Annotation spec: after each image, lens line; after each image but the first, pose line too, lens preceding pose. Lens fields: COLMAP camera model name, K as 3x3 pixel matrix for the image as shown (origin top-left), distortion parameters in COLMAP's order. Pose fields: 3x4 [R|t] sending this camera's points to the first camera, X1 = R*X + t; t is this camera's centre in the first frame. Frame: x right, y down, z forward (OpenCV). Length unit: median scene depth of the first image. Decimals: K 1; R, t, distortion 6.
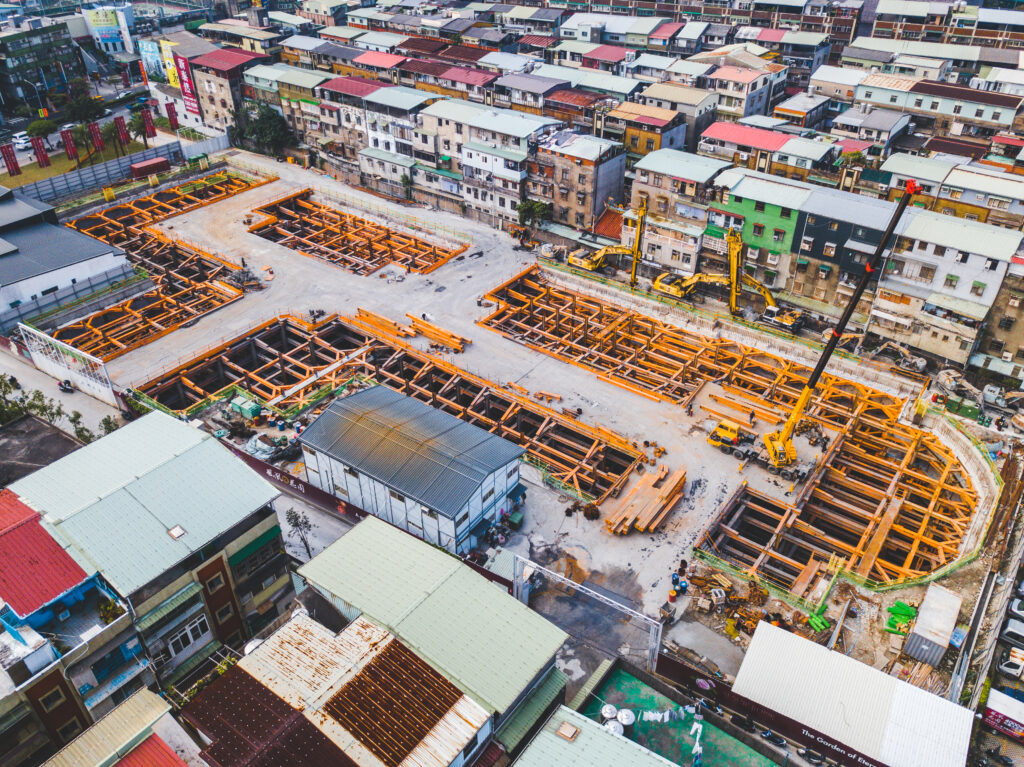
lens RADIAL K [[793.1, 0, 520.8], [0, 793.1, 383.8], [0, 0, 1]] dist [0.000413, -0.005815]
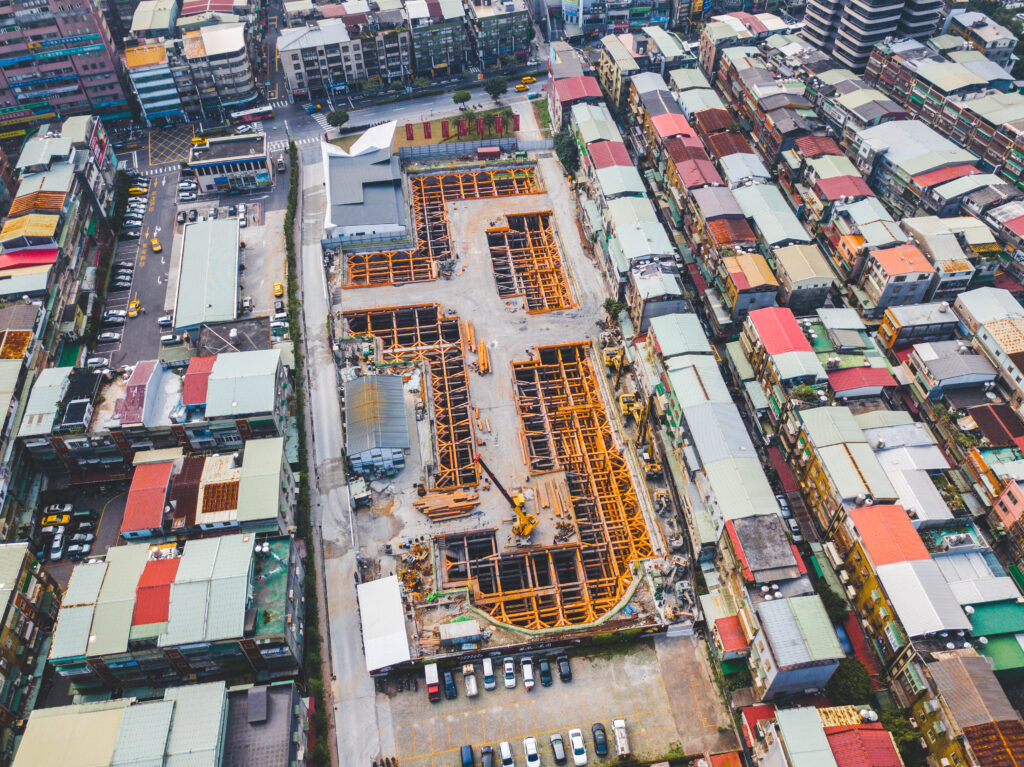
lens RADIAL K [[793.1, 0, 512.4], [0, 793.1, 385.2], [0, 0, 1]] dist [0.000413, -0.005815]
pose [[0.705941, 0.509626, -0.491863, 0.773383], [-0.397935, 0.859872, 0.319795, -0.561056], [0.585915, -0.030027, 0.809816, -0.319079]]
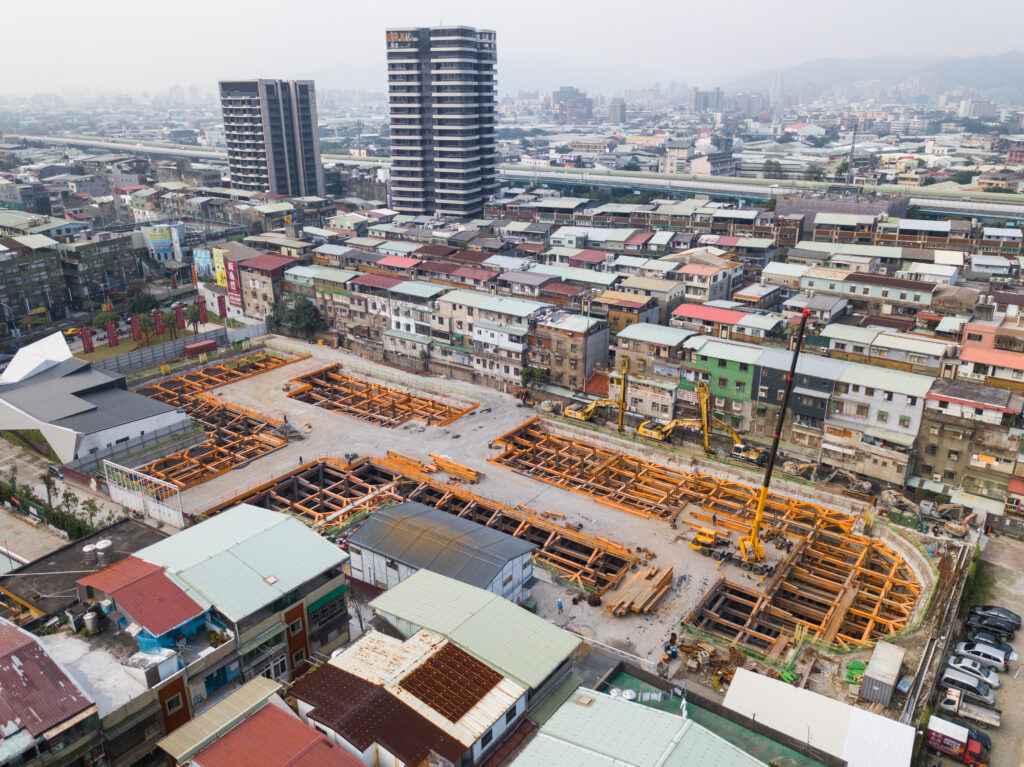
lens RADIAL K [[793.1, 0, 519.1], [0, 793.1, 383.3], [0, 0, 1]] dist [0.000413, -0.005815]
pose [[0.999867, -0.010343, 0.012632, -0.024508], [0.013184, 0.967883, -0.251057, 0.104466], [-0.009630, 0.251190, 0.967890, -0.160311]]
